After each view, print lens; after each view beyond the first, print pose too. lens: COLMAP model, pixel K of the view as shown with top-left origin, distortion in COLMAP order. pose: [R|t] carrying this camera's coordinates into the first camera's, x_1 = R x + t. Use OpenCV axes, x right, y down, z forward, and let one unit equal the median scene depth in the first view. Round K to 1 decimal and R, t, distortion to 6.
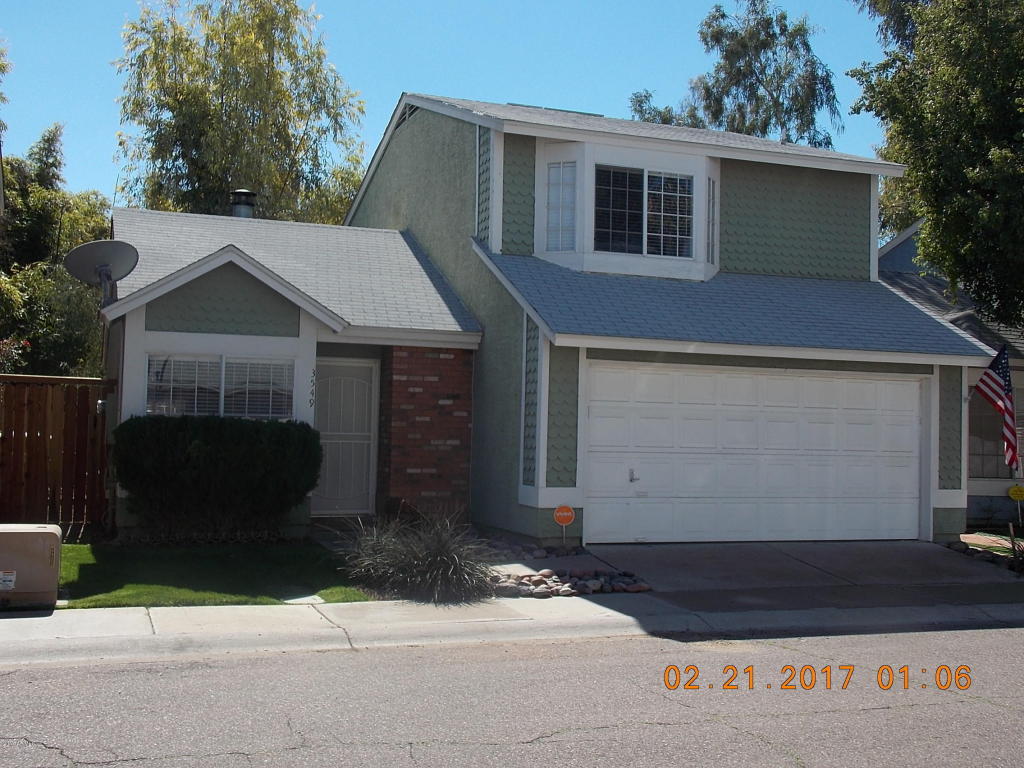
lens RADIAL K [[1181.4, 0, 501.0], [0, 1181.4, 379.2], [0, 0, 1]] dist [0.051685, 0.000000]
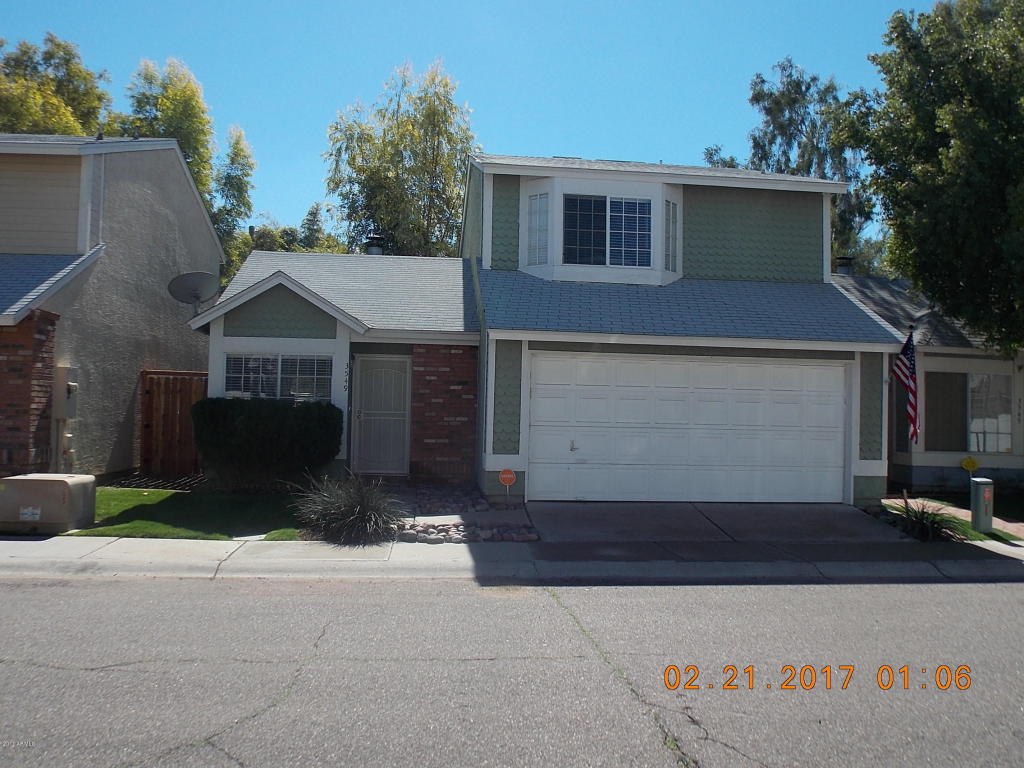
lens RADIAL K [[848.2, 0, 516.9], [0, 848.2, 376.3], [0, 0, 1]] dist [-0.045665, -0.005434]
pose [[0.970146, -0.010292, -0.242304, 0.243731], [0.009501, 0.999945, -0.004432, 0.012398], [0.242336, 0.001997, 0.970190, 0.129495]]
